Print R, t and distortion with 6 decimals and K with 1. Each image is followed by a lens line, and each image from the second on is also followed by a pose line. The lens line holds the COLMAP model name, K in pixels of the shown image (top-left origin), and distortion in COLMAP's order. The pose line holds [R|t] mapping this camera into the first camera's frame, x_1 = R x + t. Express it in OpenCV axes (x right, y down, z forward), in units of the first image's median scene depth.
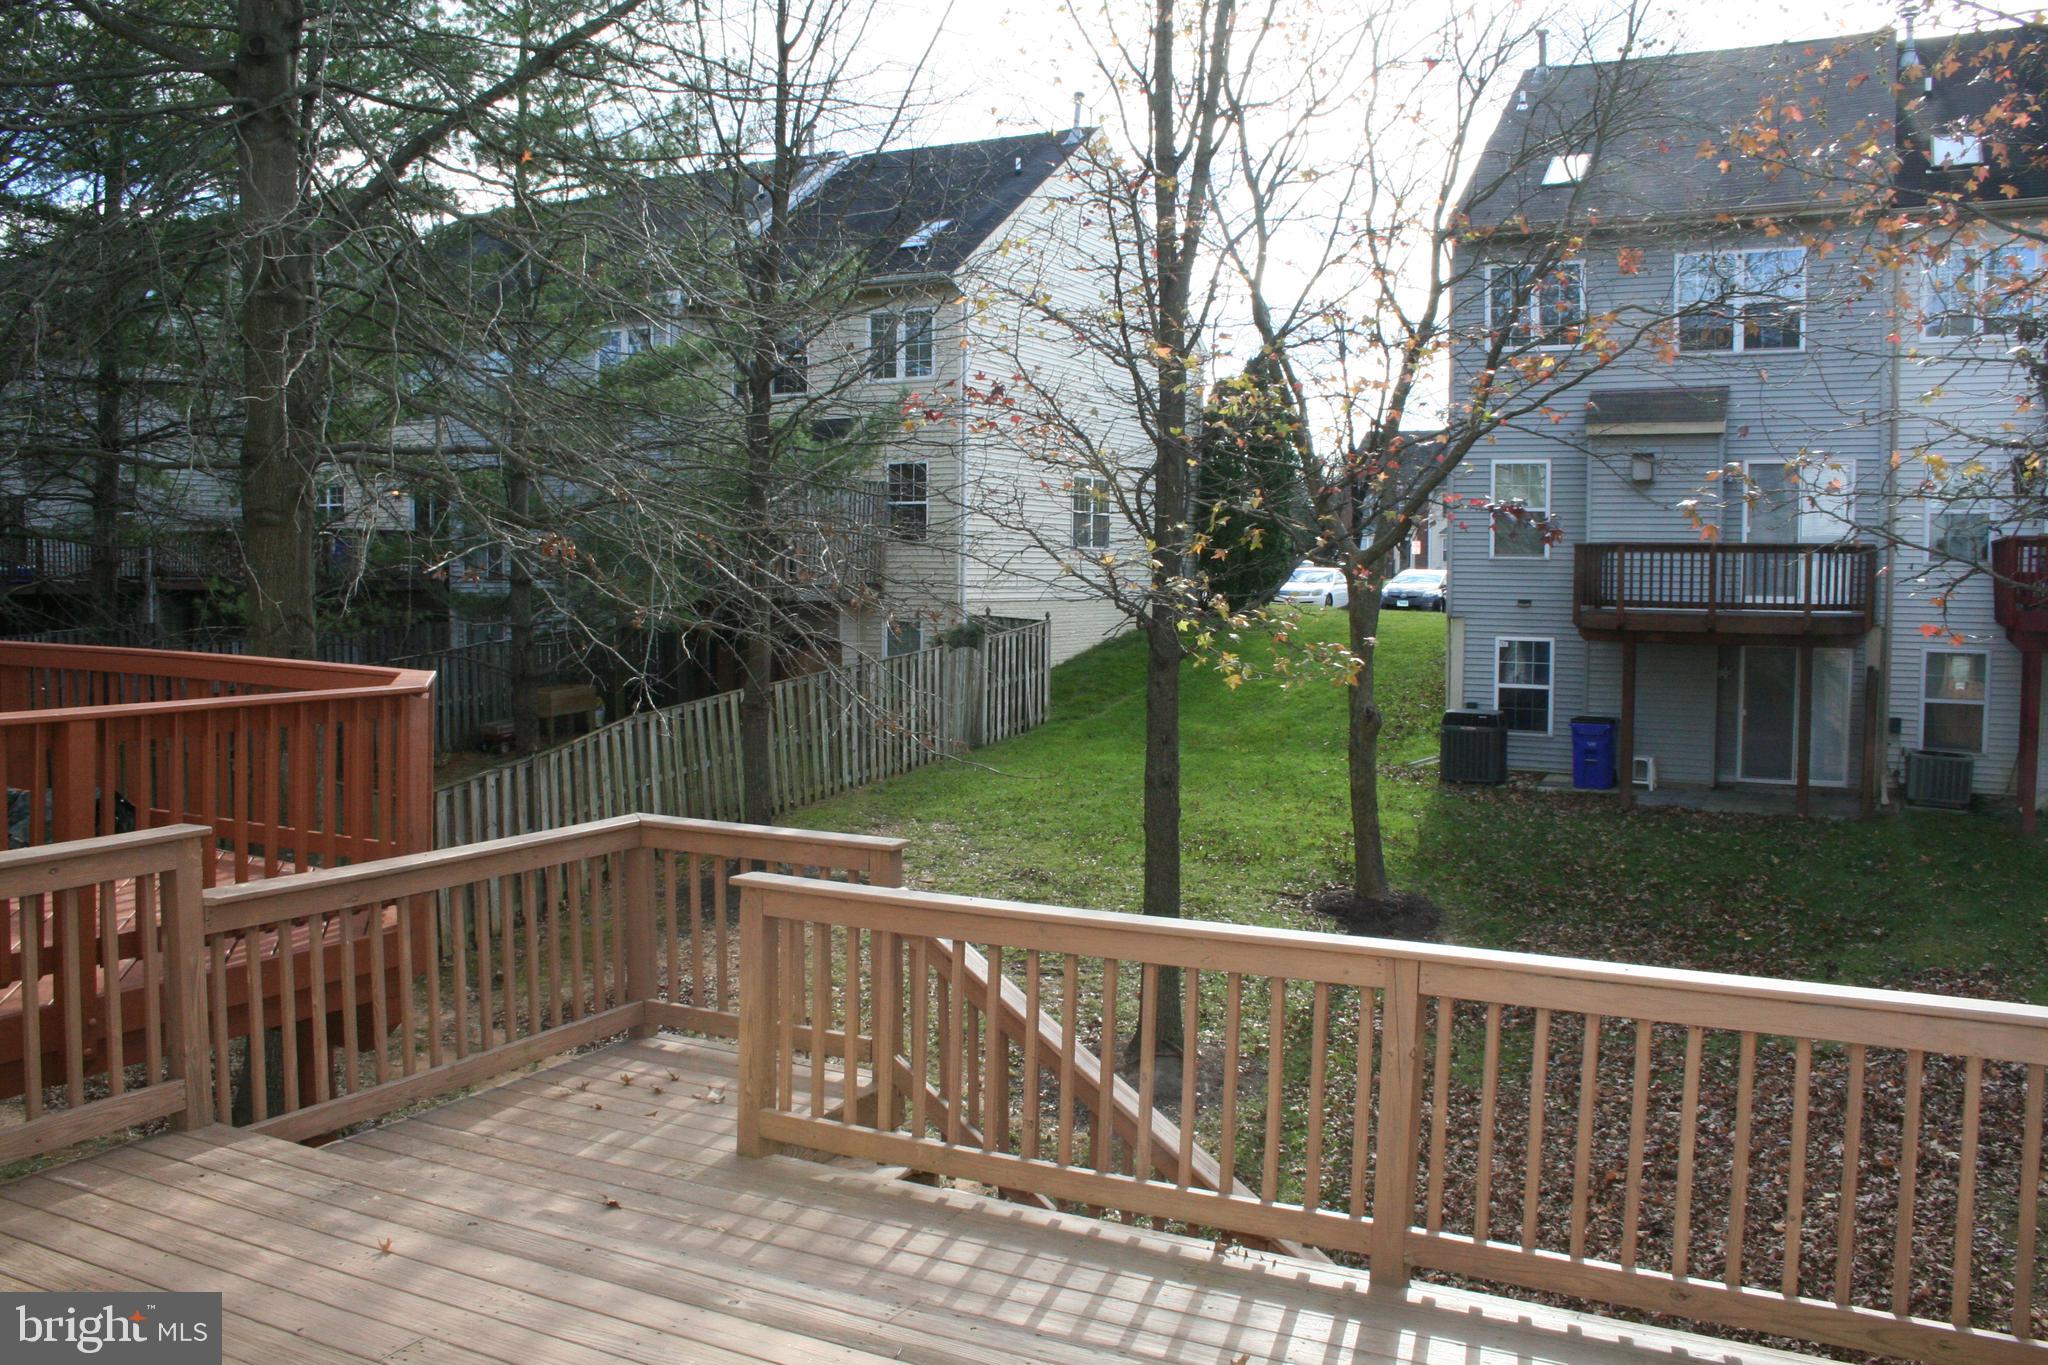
lens RADIAL K [[1723.4, 0, 1036.7], [0, 1723.4, 687.0], [0, 0, 1]] dist [-0.145572, 0.123367]
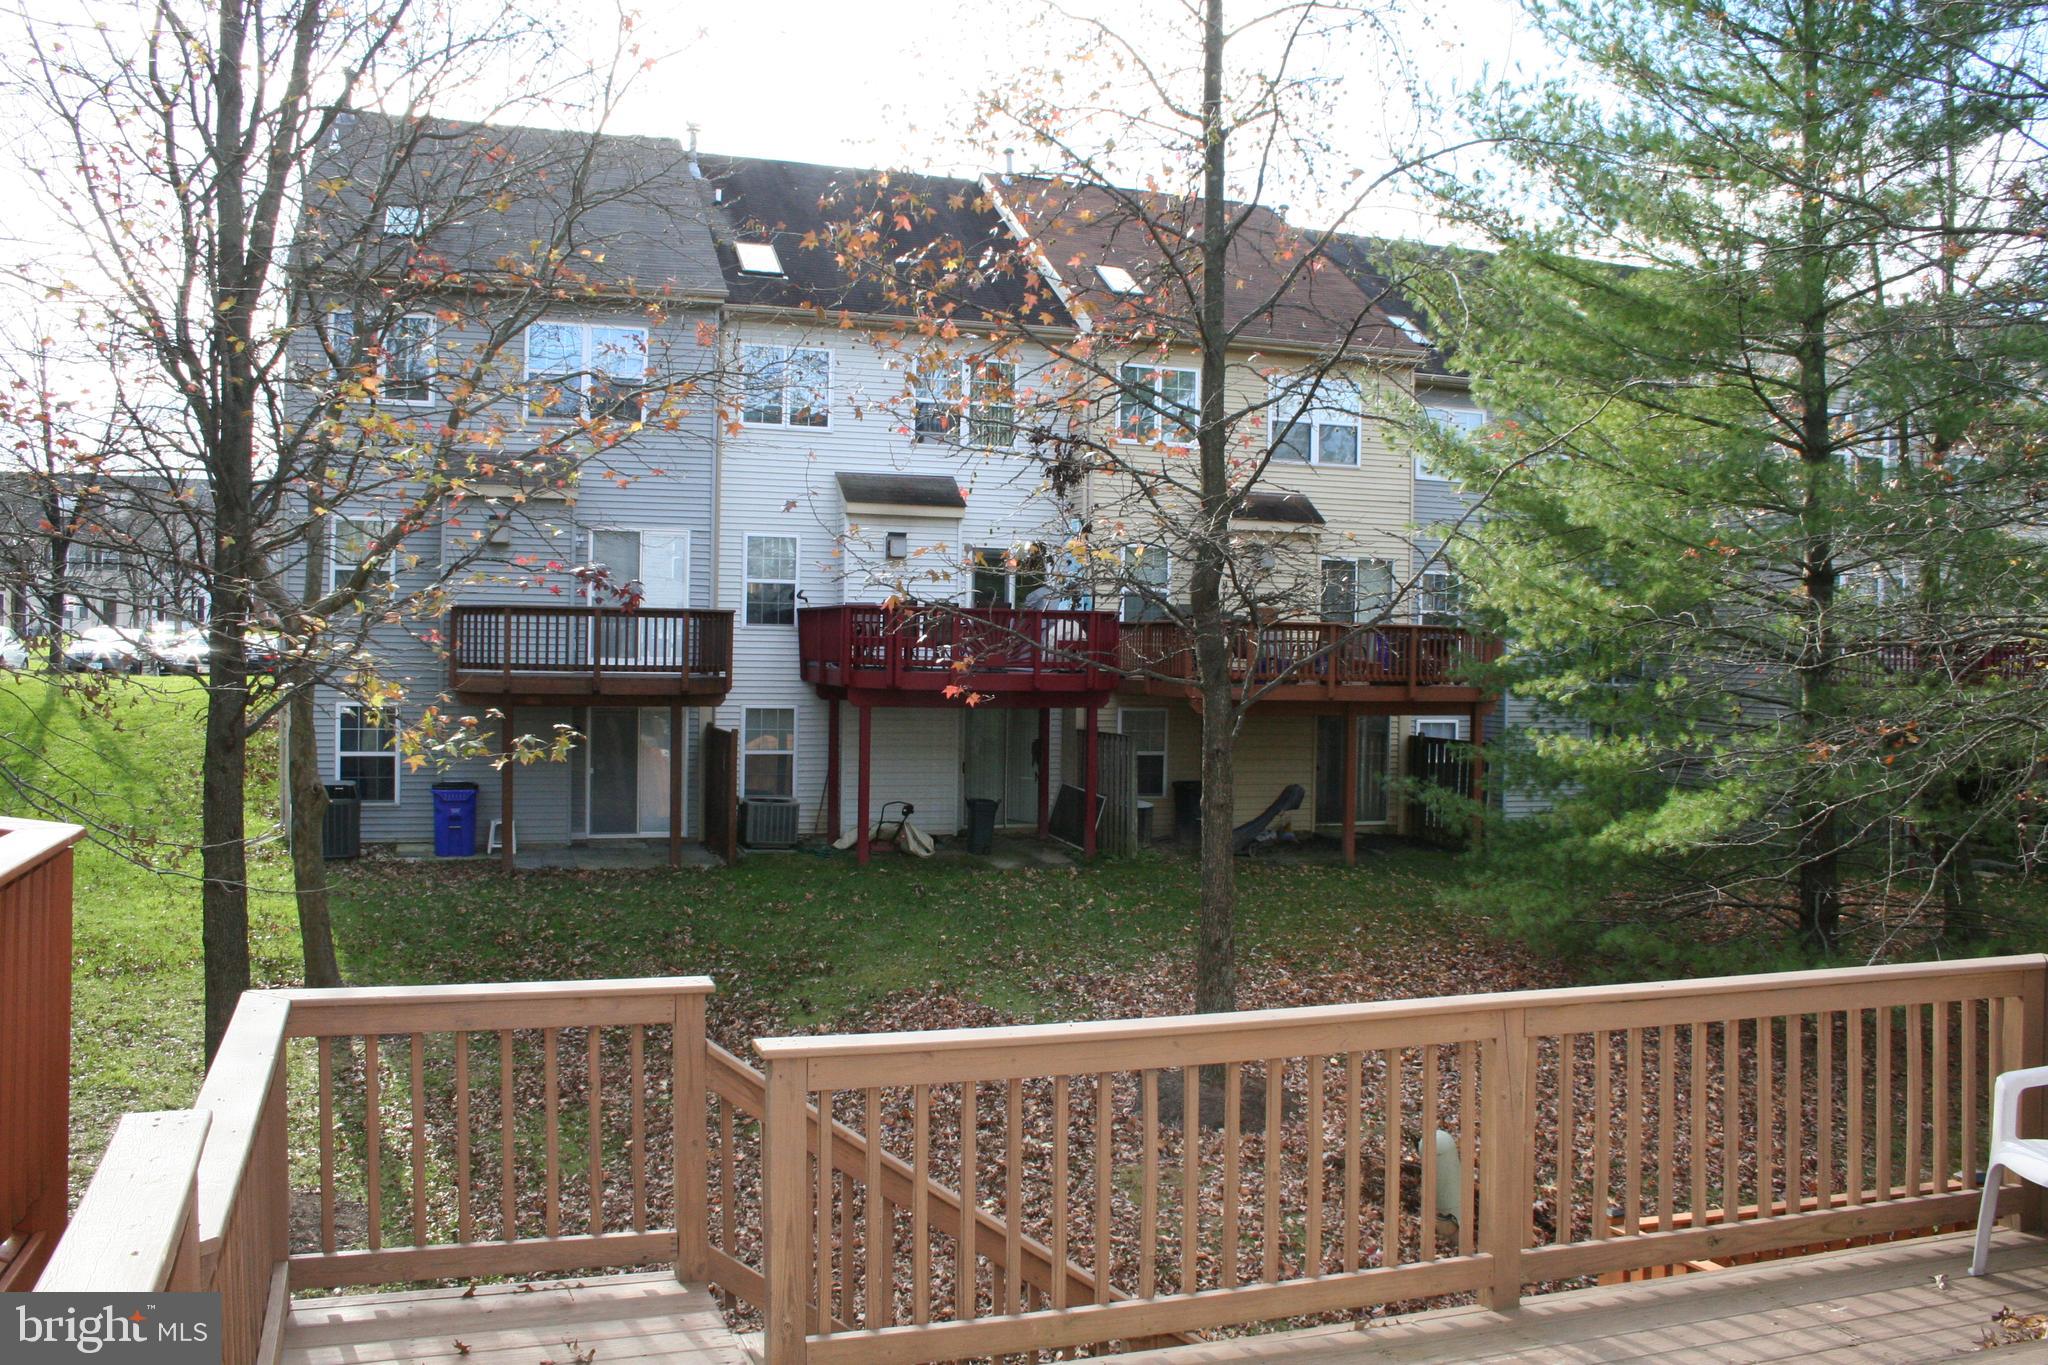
lens RADIAL K [[1723.4, 0, 1030.7], [0, 1723.4, 672.7], [0, 0, 1]] dist [-0.145572, 0.123367]
pose [[0.691197, -0.007197, 0.722630, -0.153991], [0.037210, 0.998978, -0.025642, -0.008449], [-0.721708, 0.044612, 0.690759, 0.087000]]
